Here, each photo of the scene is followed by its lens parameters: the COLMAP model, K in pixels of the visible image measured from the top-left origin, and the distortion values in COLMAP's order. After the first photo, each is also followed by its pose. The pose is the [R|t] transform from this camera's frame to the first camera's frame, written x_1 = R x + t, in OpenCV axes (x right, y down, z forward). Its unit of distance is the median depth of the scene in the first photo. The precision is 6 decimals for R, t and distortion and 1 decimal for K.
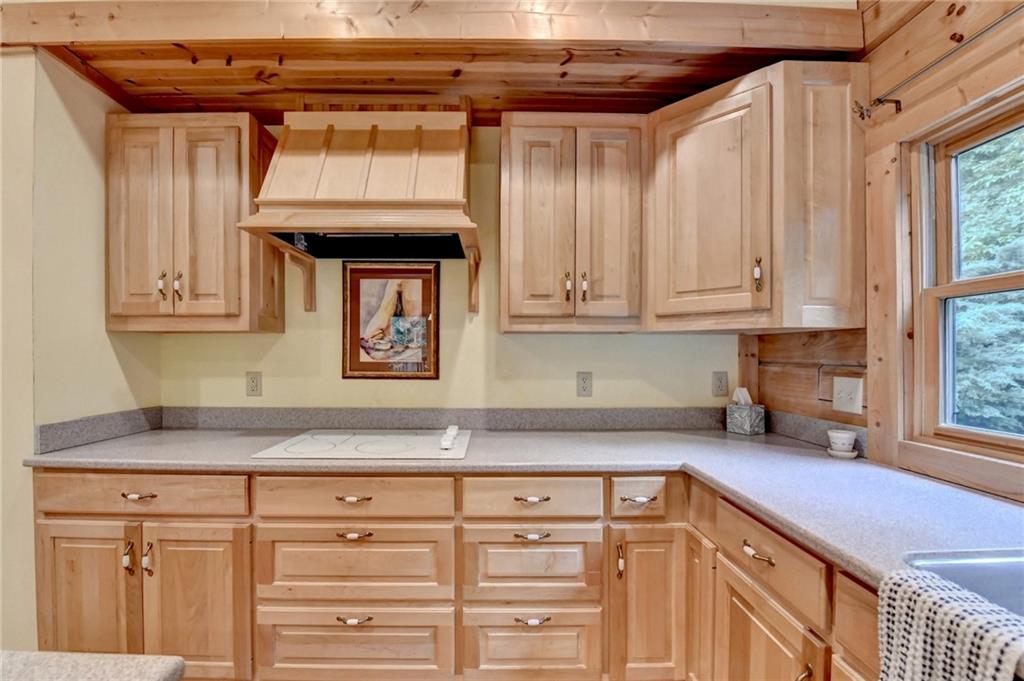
lens RADIAL K [[431.4, 0, 486.4], [0, 431.4, 358.3], [0, 0, 1]] dist [-0.015501, -0.002148]
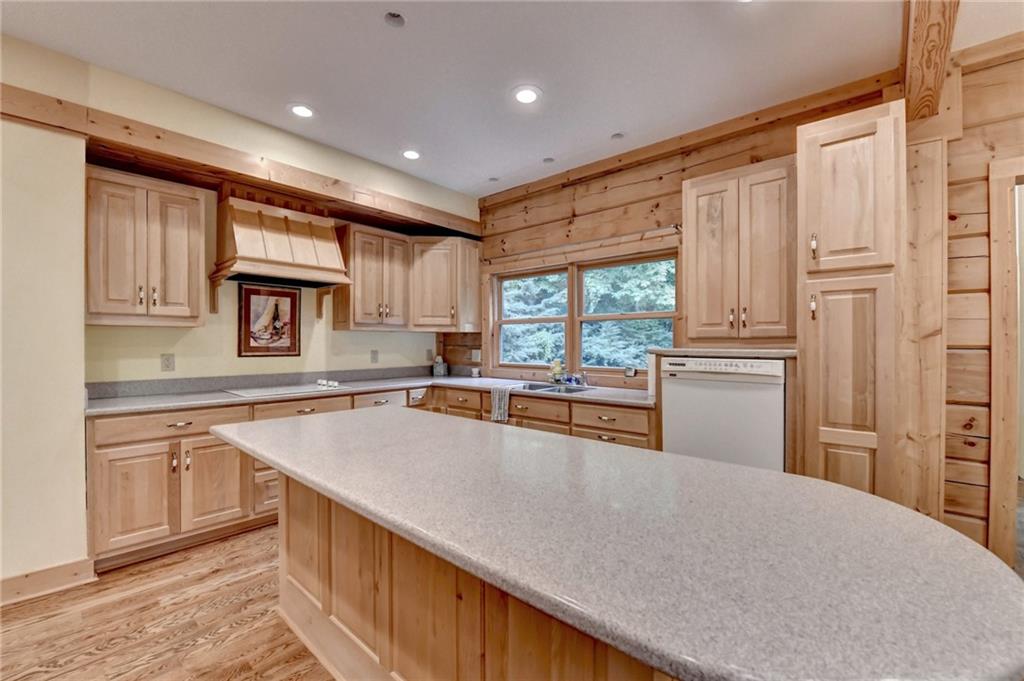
lens RADIAL K [[431.4, 0, 504.6], [0, 431.4, 349.0], [0, 0, 1]] dist [-0.015501, -0.002148]
pose [[0.672039, -0.012803, 0.740405, -0.981874], [0.008916, 0.999918, 0.009198, 0.014084], [-0.740462, 0.000420, 0.672098, -0.911015]]
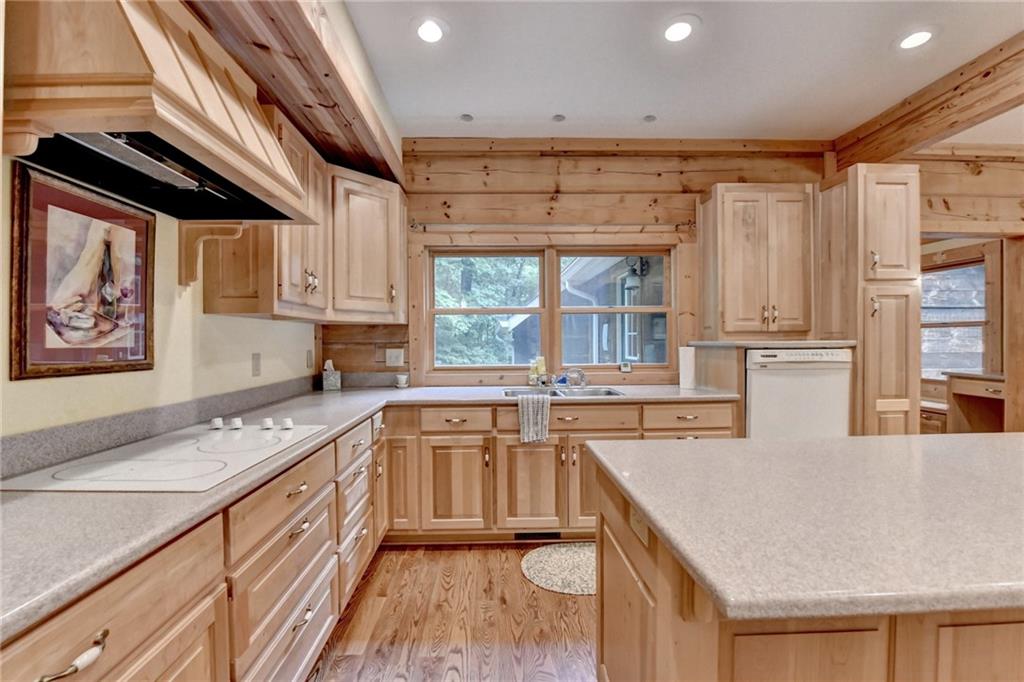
lens RADIAL K [[427.0, 0, 497.1], [0, 427.0, 347.0], [0, 0, 1]] dist [-0.017432, -0.000372]
pose [[-0.018824, -0.017276, 0.999674, -1.002857], [0.018113, 0.999681, 0.017617, 0.008763], [-0.999659, 0.018438, -0.018505, 0.480673]]
